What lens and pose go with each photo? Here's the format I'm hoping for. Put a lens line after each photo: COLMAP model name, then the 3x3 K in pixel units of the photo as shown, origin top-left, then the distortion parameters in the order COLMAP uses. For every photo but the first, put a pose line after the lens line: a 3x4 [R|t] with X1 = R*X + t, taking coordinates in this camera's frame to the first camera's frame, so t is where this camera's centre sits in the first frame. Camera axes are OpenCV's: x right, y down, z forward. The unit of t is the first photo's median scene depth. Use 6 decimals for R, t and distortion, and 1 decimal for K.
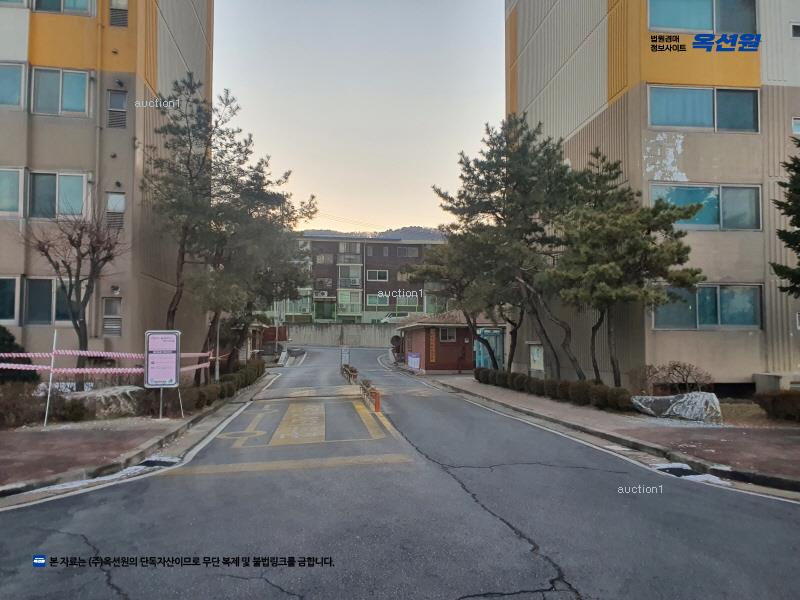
lens RADIAL K [[621.0, 0, 397.1], [0, 621.0, 321.2], [0, 0, 1]] dist [-0.005520, 0.007626]
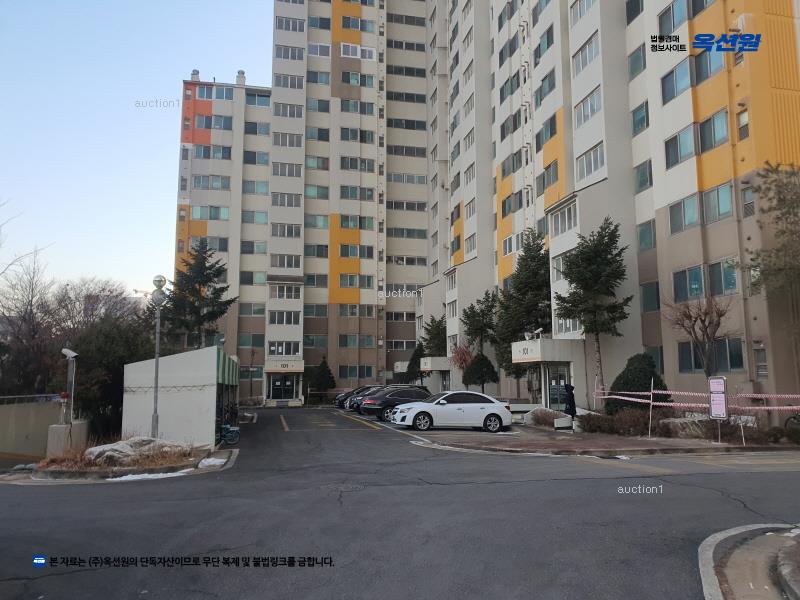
lens RADIAL K [[621.0, 0, 399.7], [0, 621.0, 304.6], [0, 0, 1]] dist [-0.005520, 0.007626]
pose [[0.088482, -0.132044, -0.987287, 0.919022], [0.042426, 0.990775, -0.128708, 0.004909], [0.995174, -0.030498, 0.093267, 0.194734]]
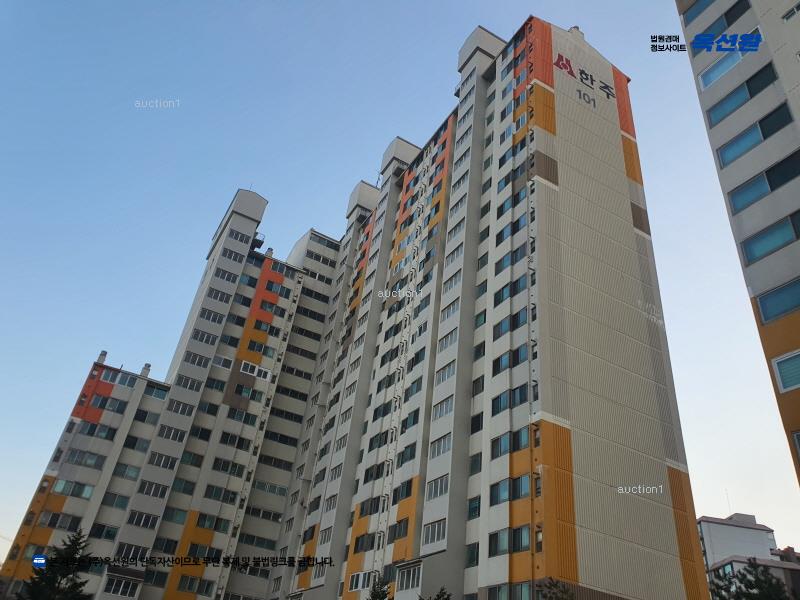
lens RADIAL K [[621.0, 0, 395.2], [0, 621.0, 298.6], [0, 0, 1]] dist [-0.005520, 0.007626]
pose [[0.368792, -0.505753, -0.779876, 1.552225], [-0.069271, 0.821729, -0.565653, -0.023980], [0.926927, 0.262631, 0.268012, -0.118880]]
